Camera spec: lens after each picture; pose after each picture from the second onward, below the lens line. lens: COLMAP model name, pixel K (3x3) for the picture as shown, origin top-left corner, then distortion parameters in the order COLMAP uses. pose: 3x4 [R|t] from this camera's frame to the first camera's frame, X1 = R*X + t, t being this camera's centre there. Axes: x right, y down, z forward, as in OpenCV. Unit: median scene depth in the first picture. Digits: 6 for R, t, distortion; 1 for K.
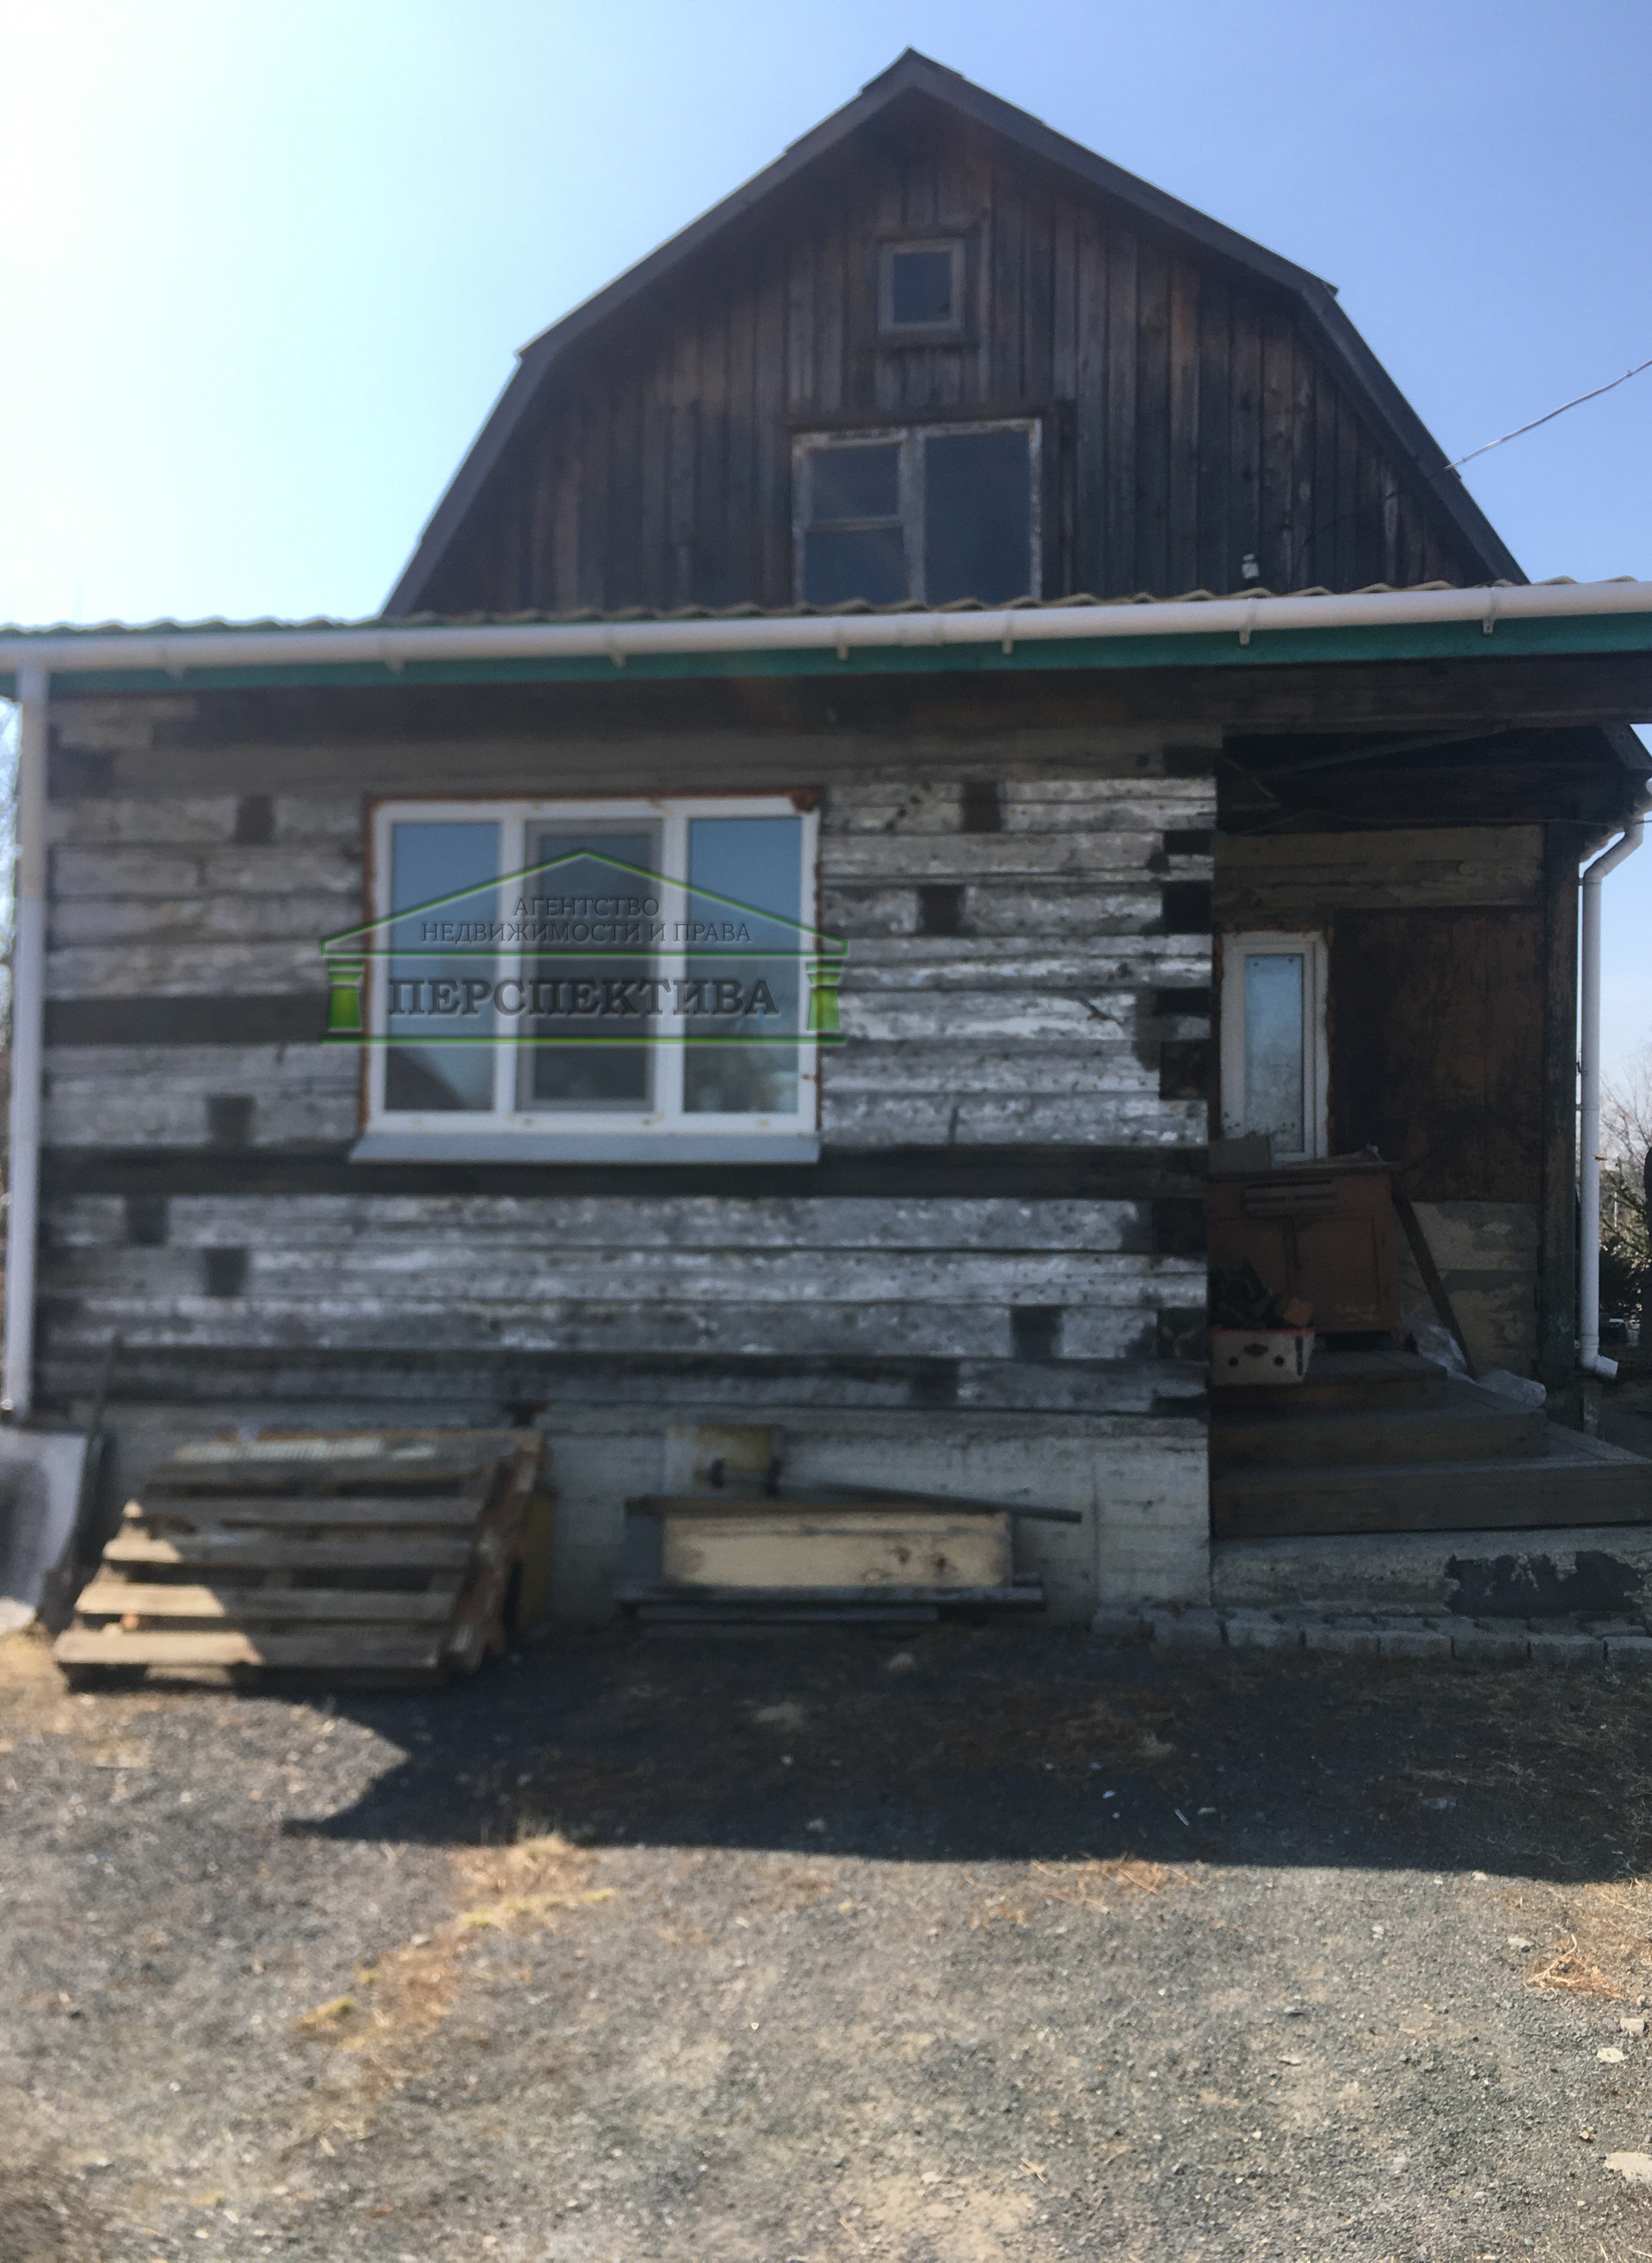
lens RADIAL K [[2037.7, 0, 828.3], [0, 2037.7, 1138.2], [0, 0, 1]] dist [0.069319, -0.019685]
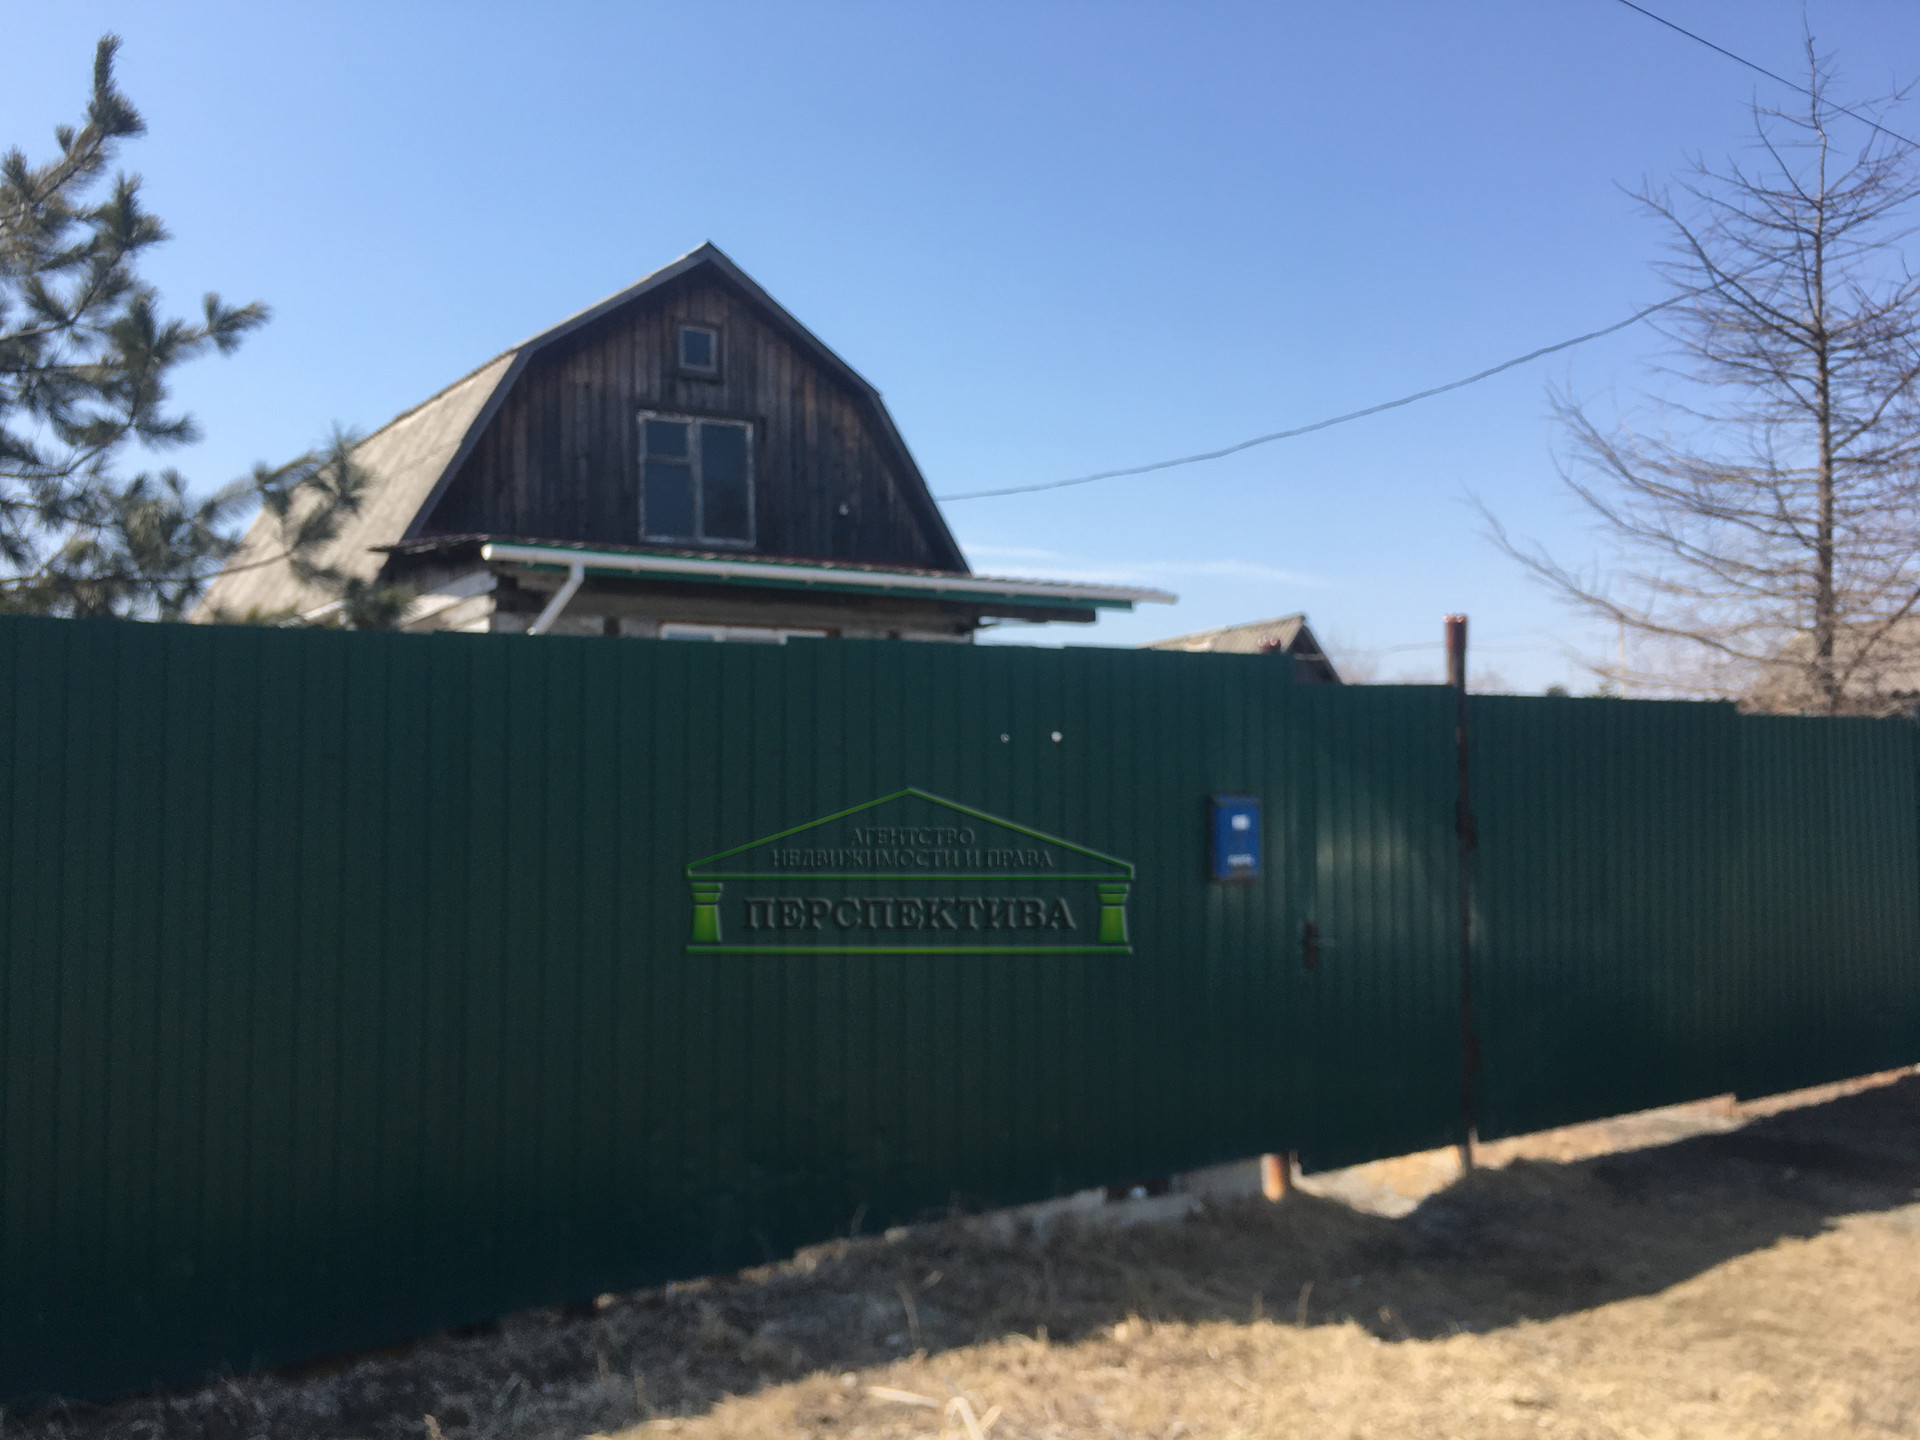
lens RADIAL K [[1731.6, 0, 965.6], [0, 1731.6, 720.7], [0, 0, 1]] dist [0.066232, -0.083988]
pose [[0.740278, 0.015050, 0.672132, -1.237195], [-0.008477, 0.999879, -0.013052, -0.037055], [-0.672247, 0.003965, 0.740316, -0.604825]]
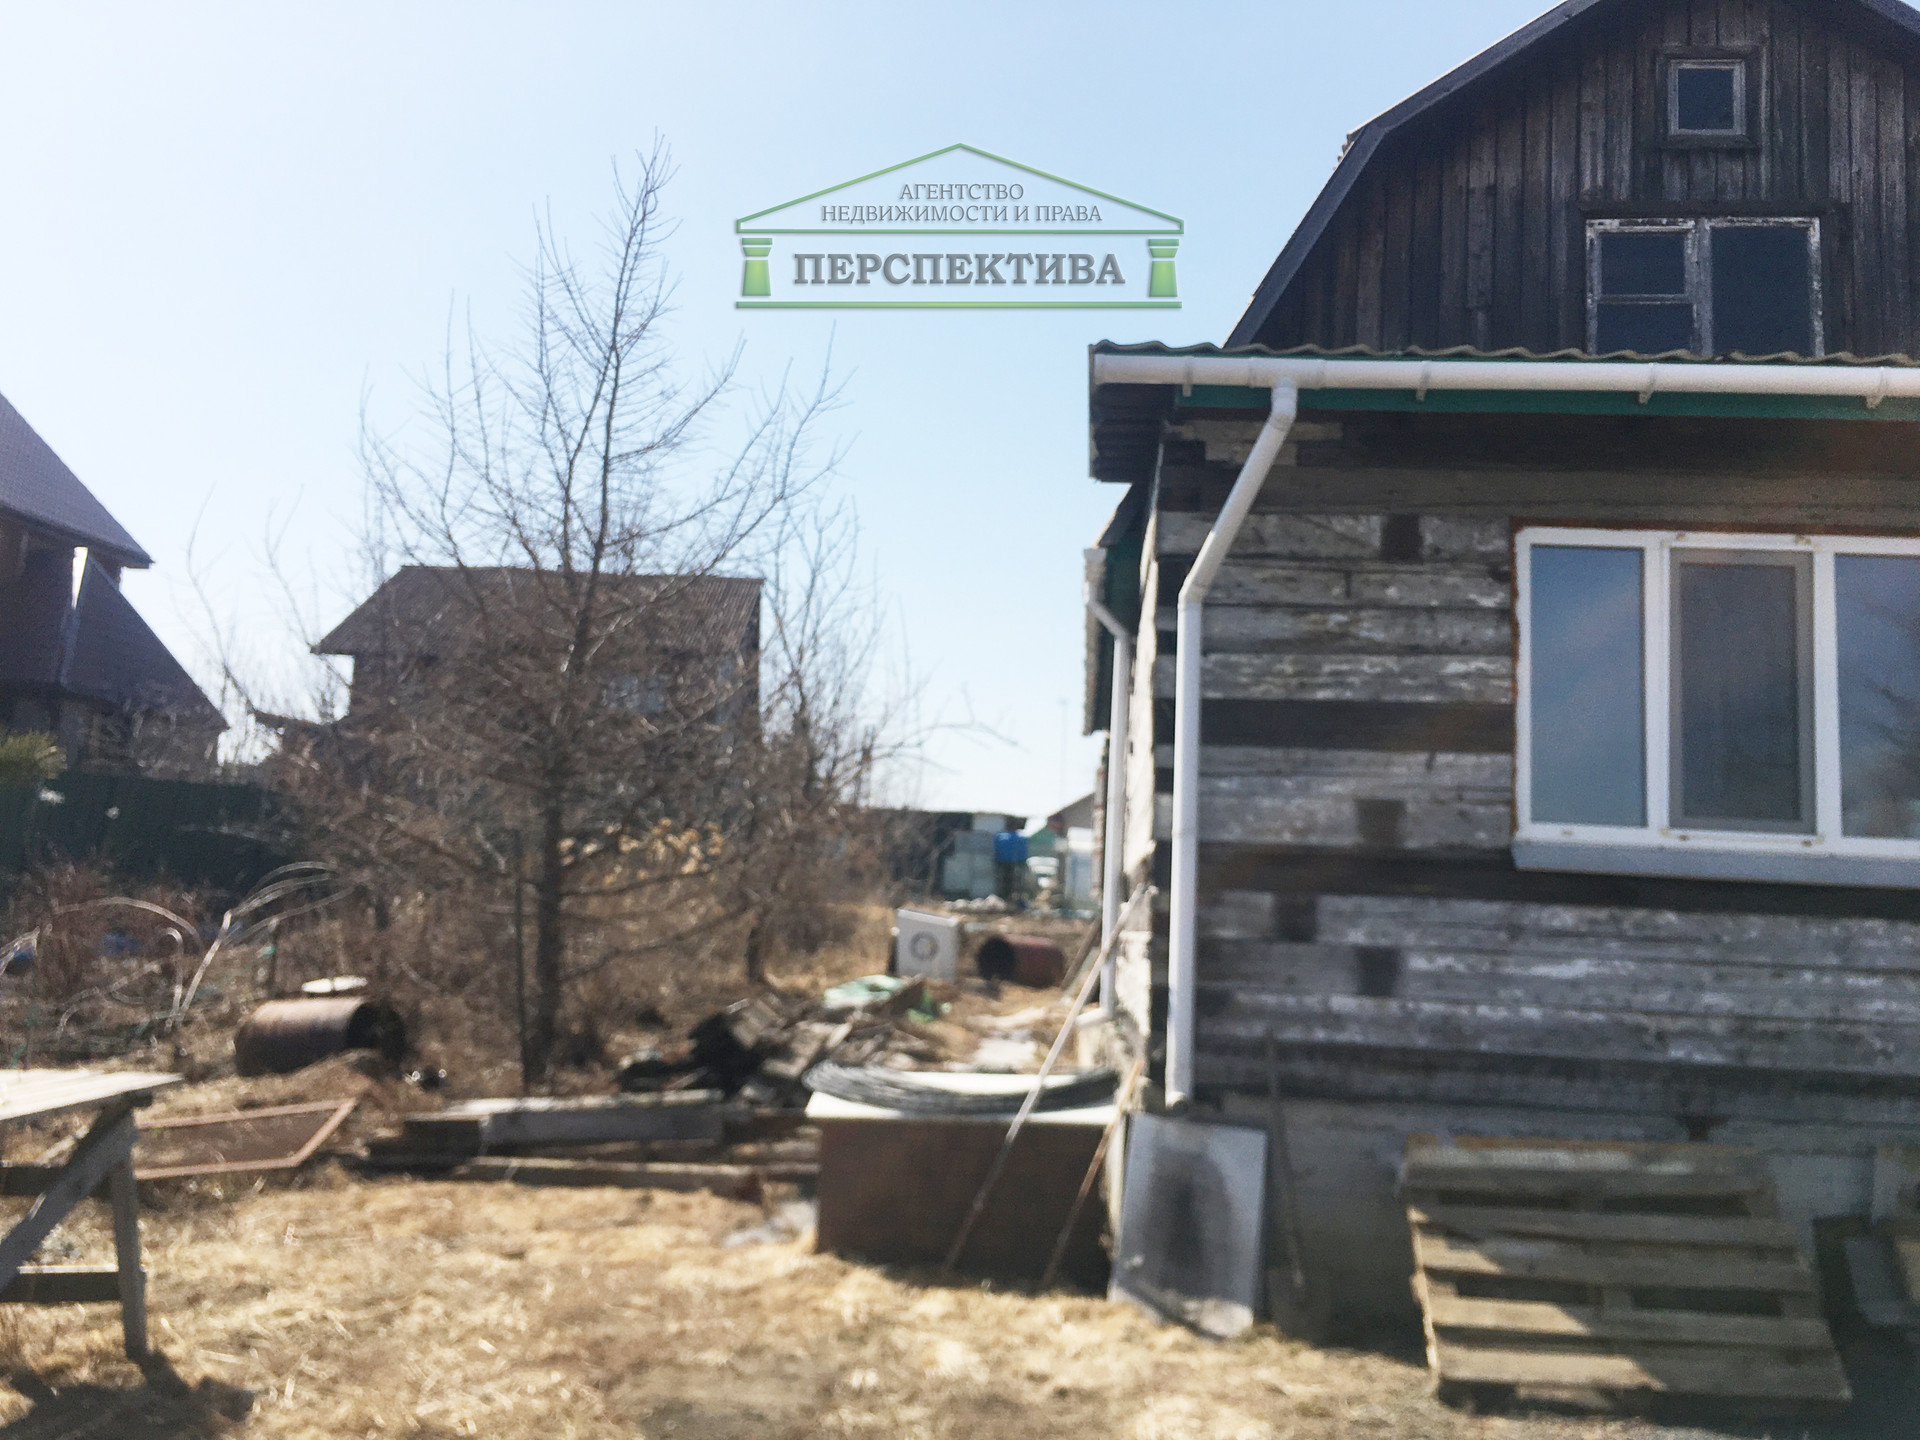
lens RADIAL K [[1731.6, 0, 934.6], [0, 1731.6, 681.6], [0, 0, 1]] dist [0.066232, -0.083988]
pose [[0.997331, 0.045806, 0.056851, -0.568798], [-0.040818, 0.995460, -0.085984, 0.004766], [-0.060532, 0.083434, 0.994673, 0.135262]]
